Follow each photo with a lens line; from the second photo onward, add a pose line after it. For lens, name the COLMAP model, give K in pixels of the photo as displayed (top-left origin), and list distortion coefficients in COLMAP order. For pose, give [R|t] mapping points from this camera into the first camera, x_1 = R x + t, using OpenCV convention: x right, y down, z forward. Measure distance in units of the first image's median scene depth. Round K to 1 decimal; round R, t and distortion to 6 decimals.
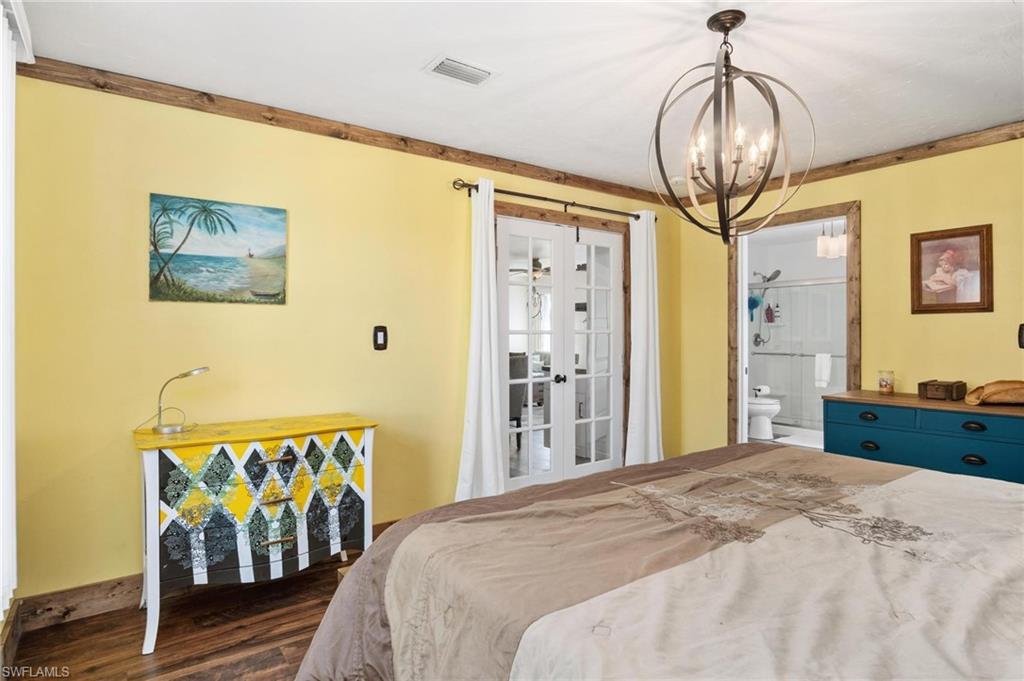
lens RADIAL K [[548.3, 0, 514.4], [0, 548.3, 336.8], [0, 0, 1]] dist [-0.021047, 0.001016]
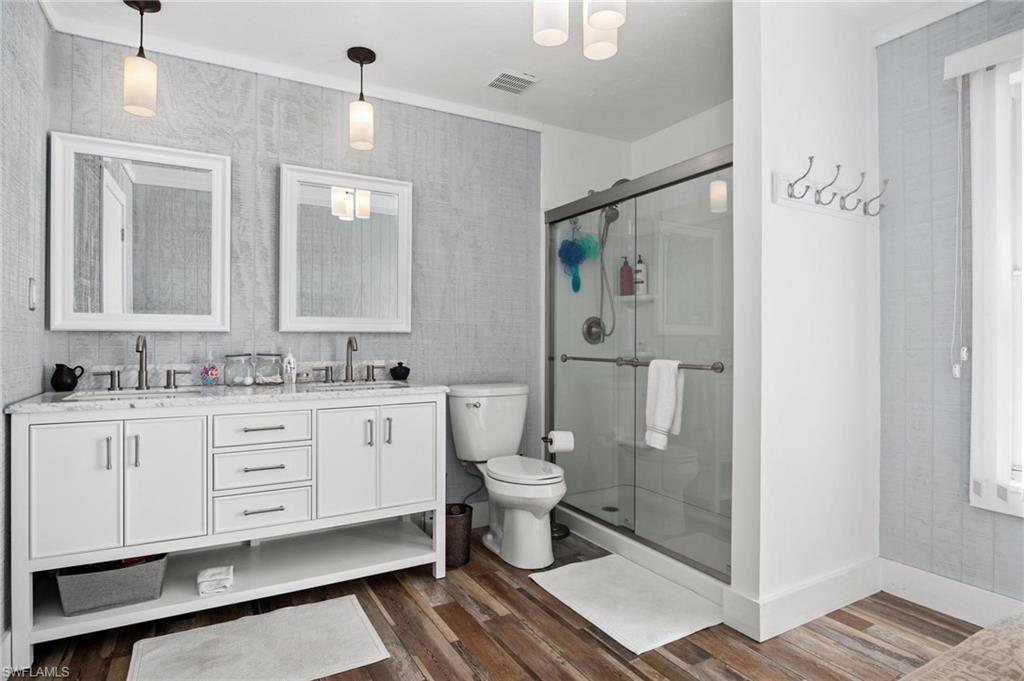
lens RADIAL K [[548.3, 0, 514.4], [0, 548.3, 336.8], [0, 0, 1]] dist [-0.021047, 0.001016]
pose [[0.993621, 0.007186, -0.112544, 1.197511], [-0.007736, 0.999960, -0.004457, 0.039192], [0.112508, 0.005299, 0.993637, 1.424094]]
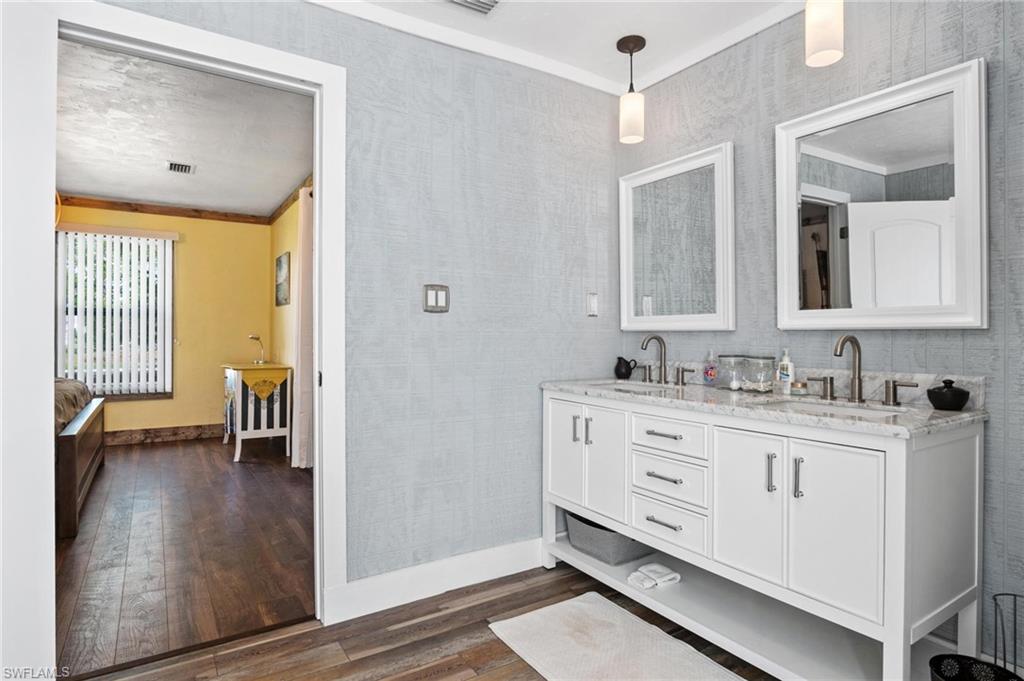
lens RADIAL K [[556.5, 0, 511.7], [0, 556.5, 331.2], [0, 0, 1]] dist [-0.018703, -0.000044]
pose [[-0.055575, -0.000077, -0.998455, 1.511965], [-0.004518, 0.999990, 0.000175, 0.032475], [0.998444, 0.004521, -0.055575, 2.013682]]
